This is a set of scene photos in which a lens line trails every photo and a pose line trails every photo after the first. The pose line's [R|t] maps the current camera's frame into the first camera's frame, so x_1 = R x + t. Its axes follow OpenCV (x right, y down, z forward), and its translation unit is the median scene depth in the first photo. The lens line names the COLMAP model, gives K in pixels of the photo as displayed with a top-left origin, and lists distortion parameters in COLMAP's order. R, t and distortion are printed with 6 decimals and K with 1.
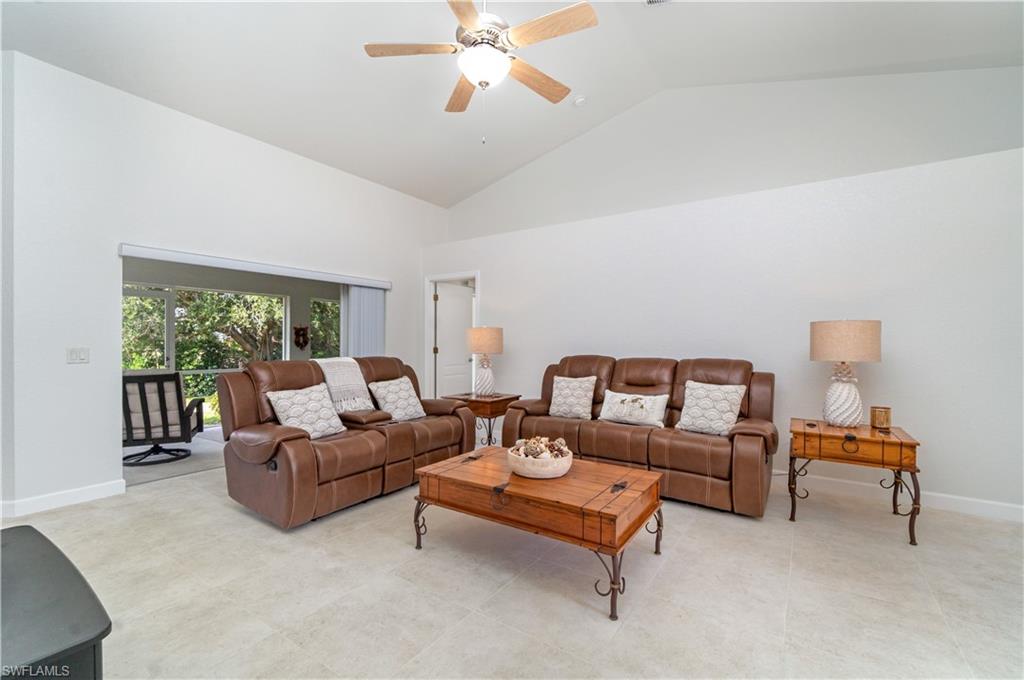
lens RADIAL K [[445.5, 0, 514.1], [0, 445.5, 342.3], [0, 0, 1]] dist [0.000983, 0.000547]
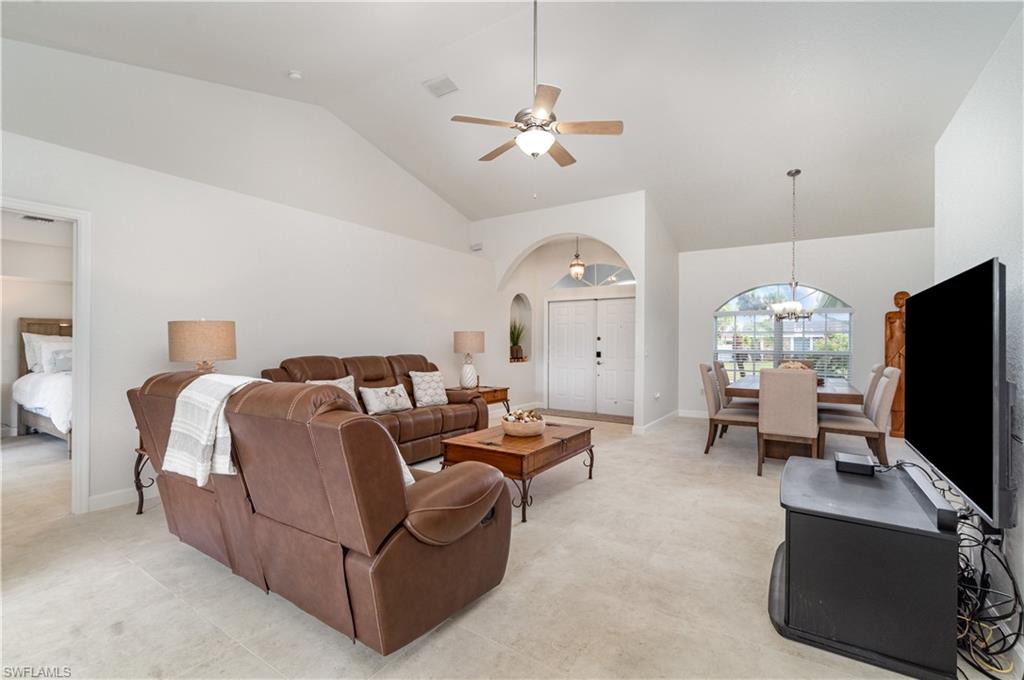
lens RADIAL K [[445.5, 0, 512.3], [0, 445.5, 338.9], [0, 0, 1]] dist [0.000983, 0.000547]
pose [[-0.010855, 0.008529, 0.999905, -1.108457], [-0.001453, 0.999962, -0.008546, 0.001143], [-0.999940, -0.001546, -0.010843, 0.847450]]
